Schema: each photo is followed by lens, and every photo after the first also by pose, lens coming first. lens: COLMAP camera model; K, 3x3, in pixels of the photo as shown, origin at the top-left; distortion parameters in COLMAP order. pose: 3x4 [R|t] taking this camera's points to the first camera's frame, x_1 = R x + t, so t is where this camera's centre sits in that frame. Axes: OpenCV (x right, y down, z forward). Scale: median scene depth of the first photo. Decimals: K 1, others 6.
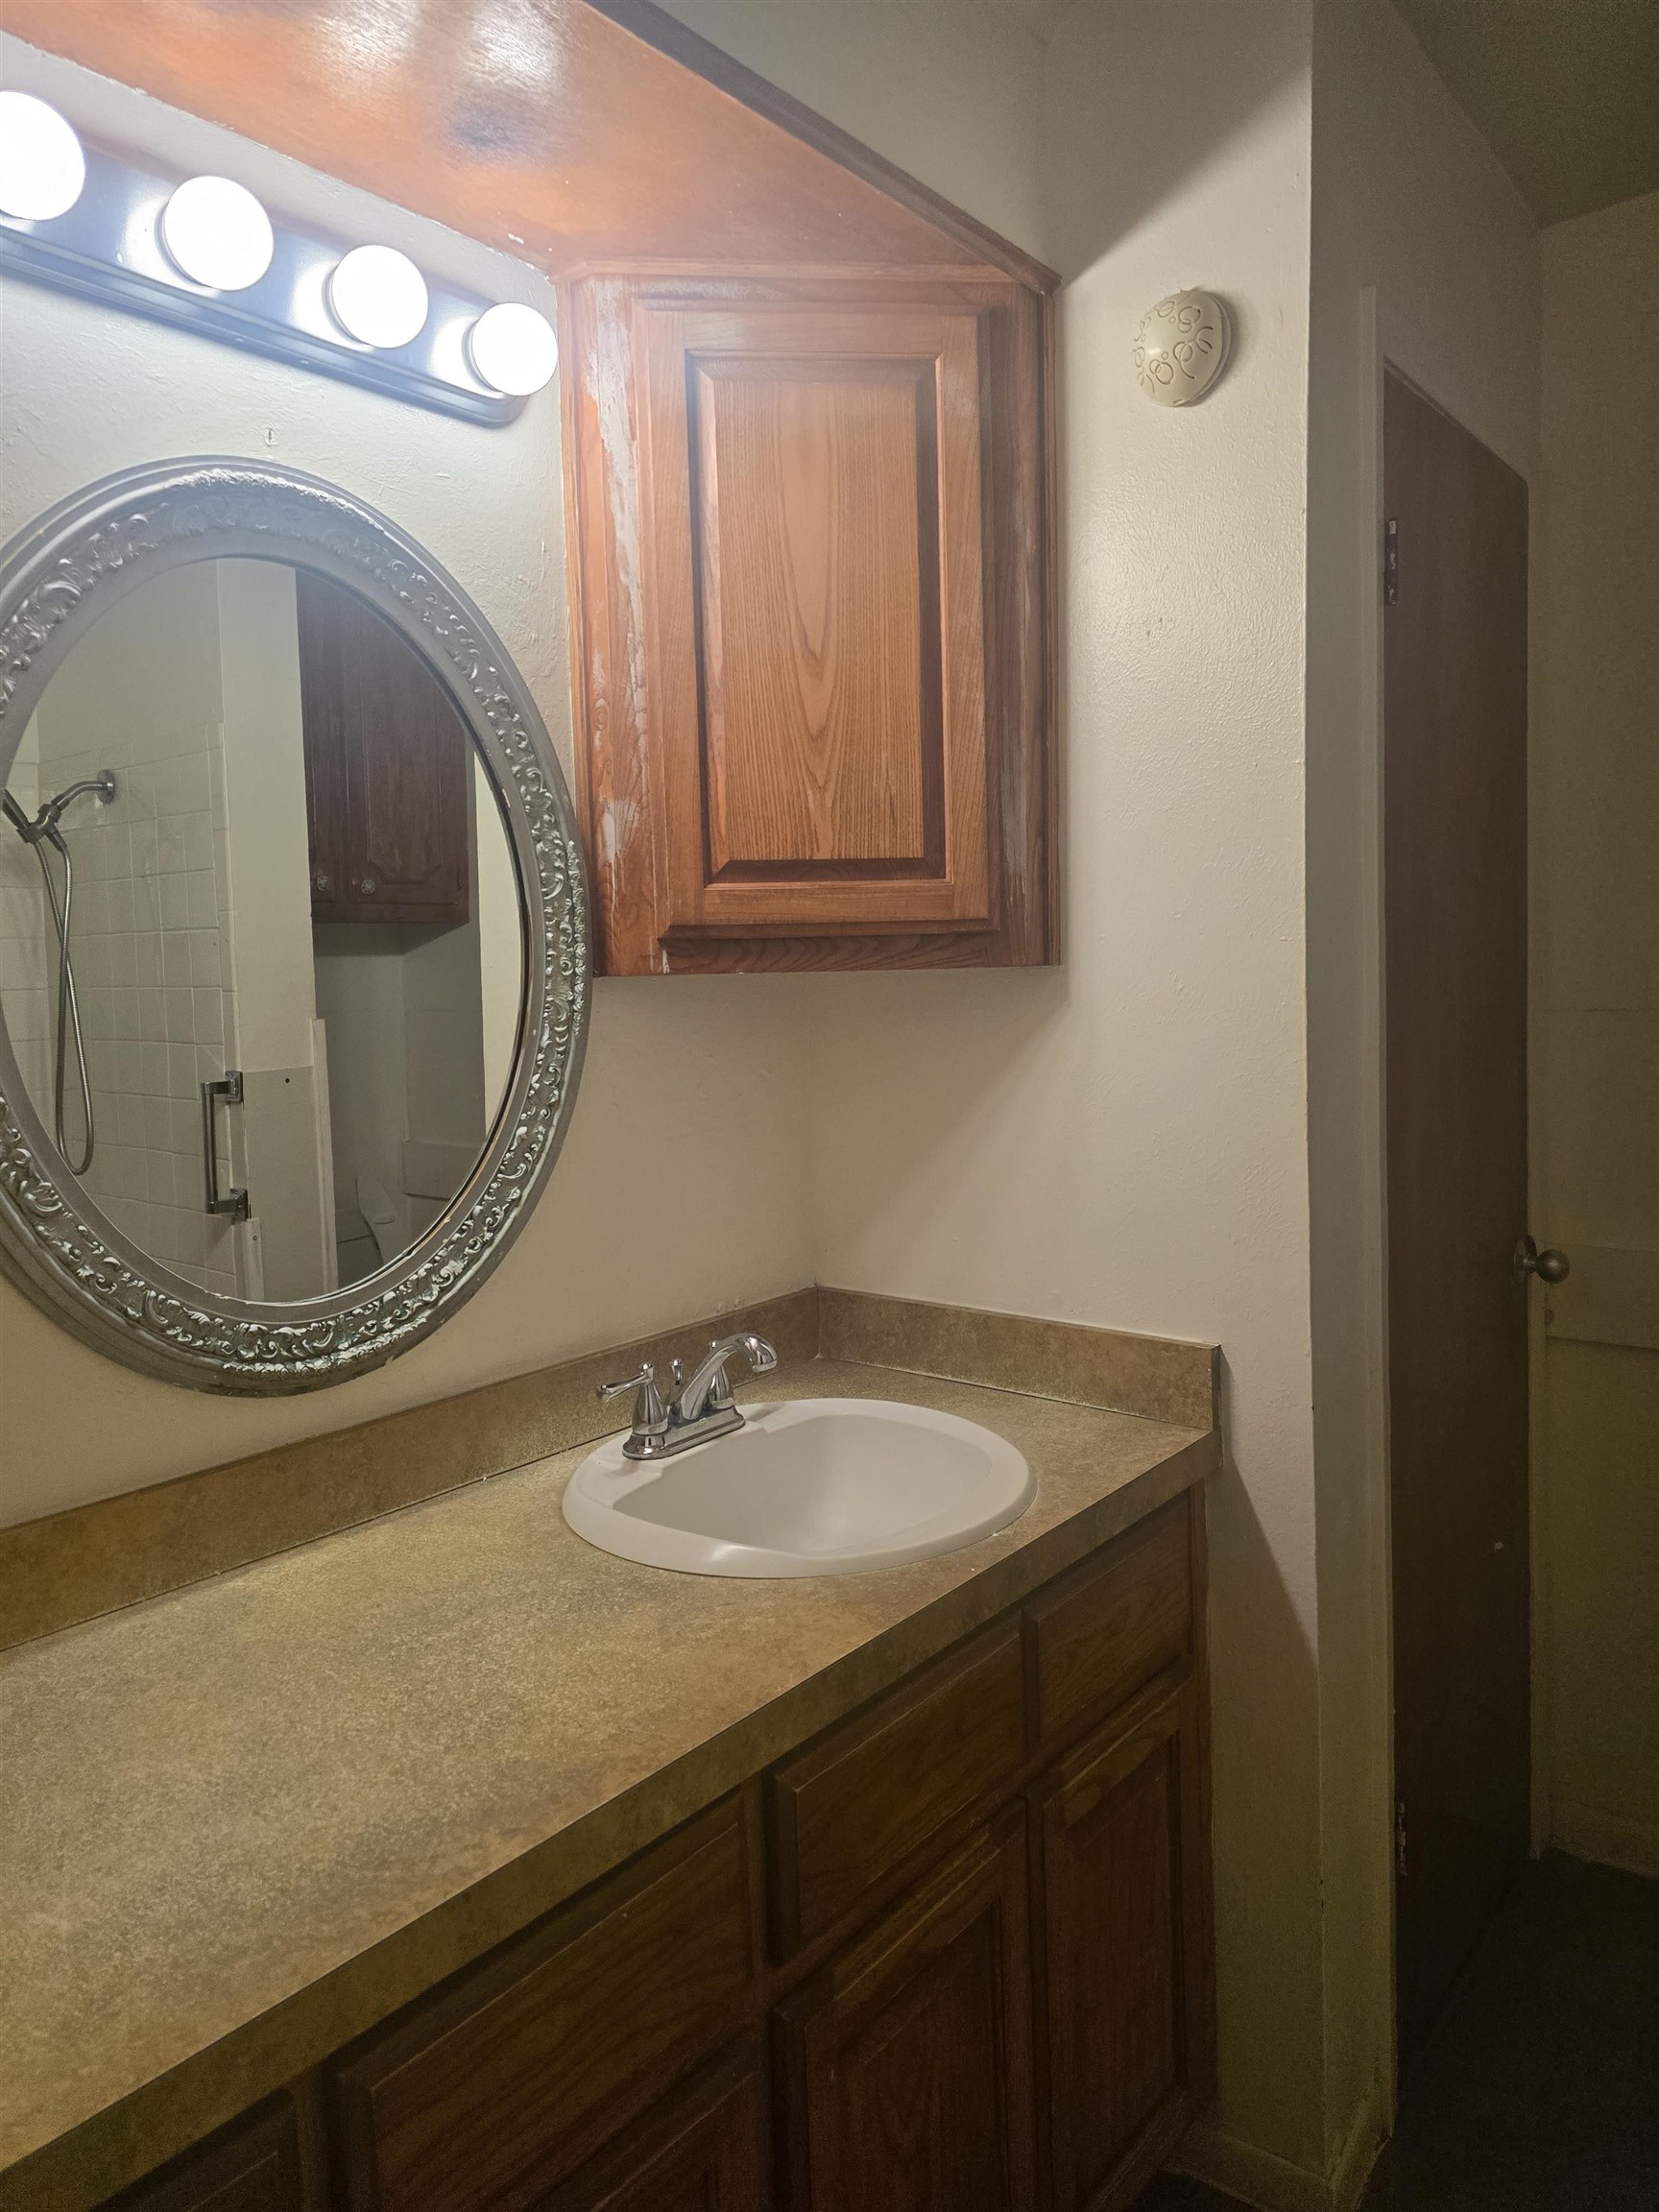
lens RADIAL K [[1519.9, 0, 935.2], [0, 1519.9, 1056.5], [0, 0, 1]] dist [0.054466, -0.012339]
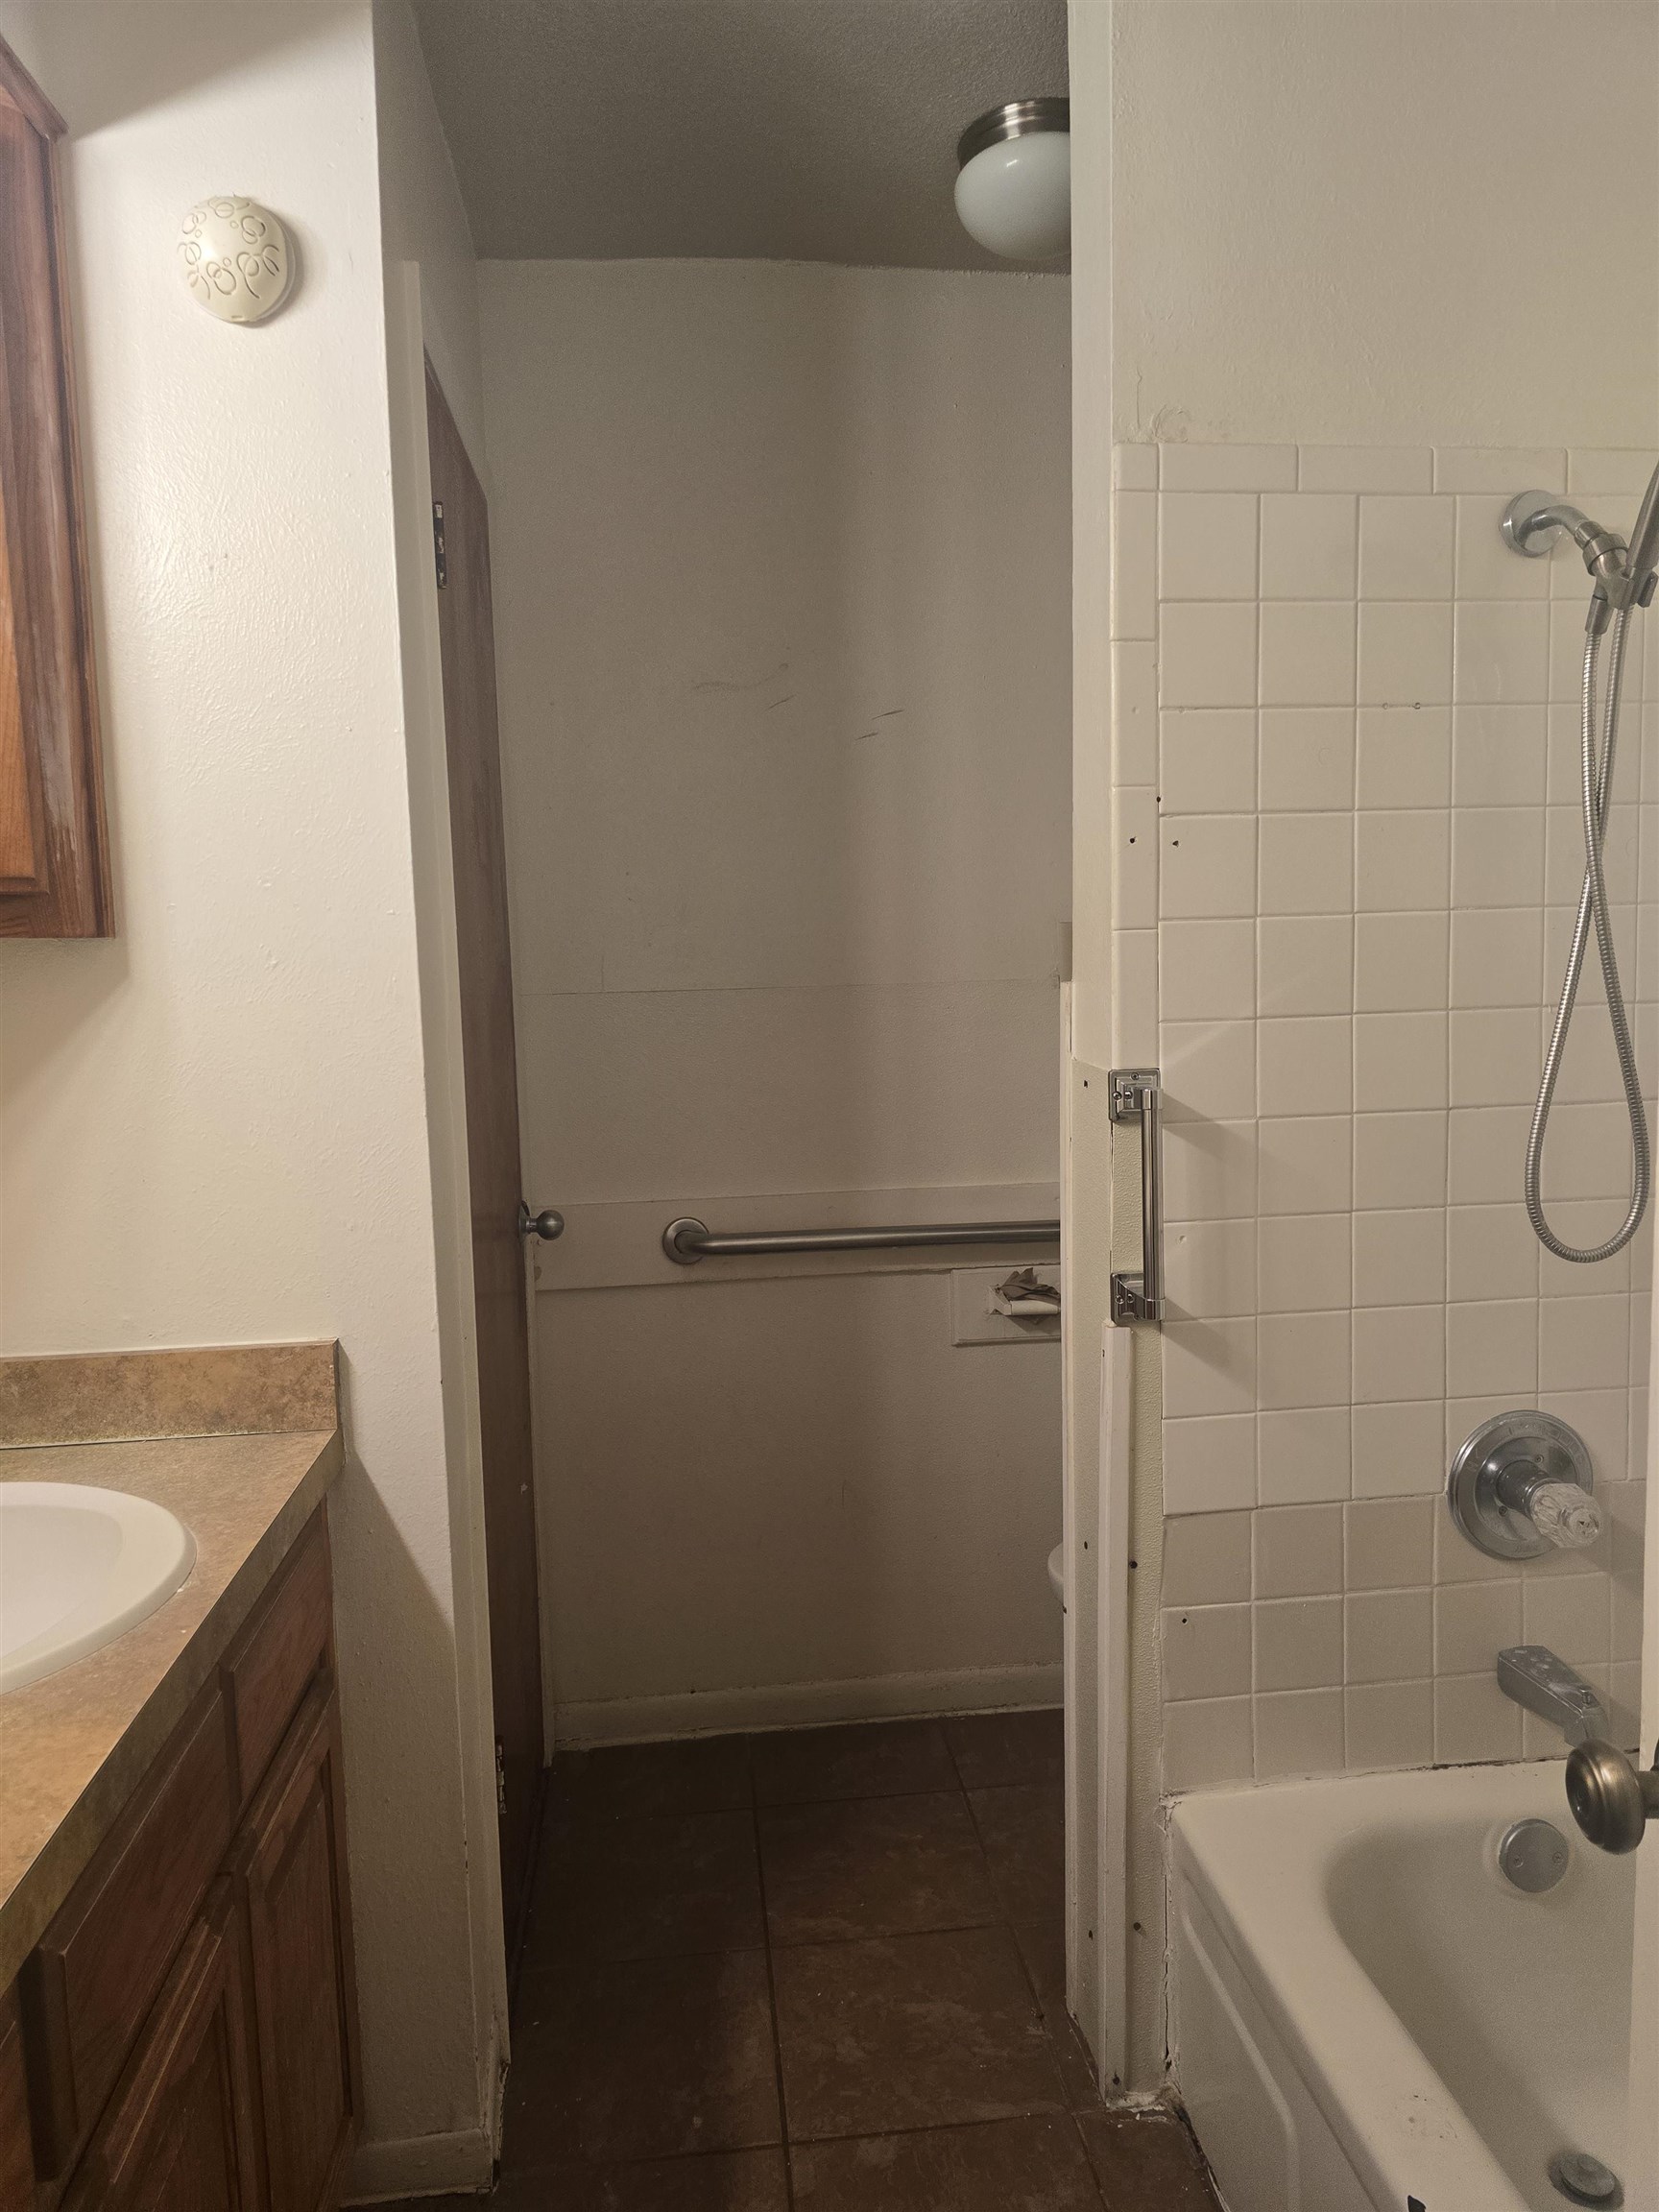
lens RADIAL K [[1493.9, 0, 832.3], [0, 1493.9, 1091.8], [0, 0, 1]] dist [0.060498, -0.042988]
pose [[0.705074, -0.057344, 0.706811, -0.250856], [0.048941, 0.998283, 0.032171, 0.020010], [-0.707443, 0.011909, 0.706670, 0.115489]]
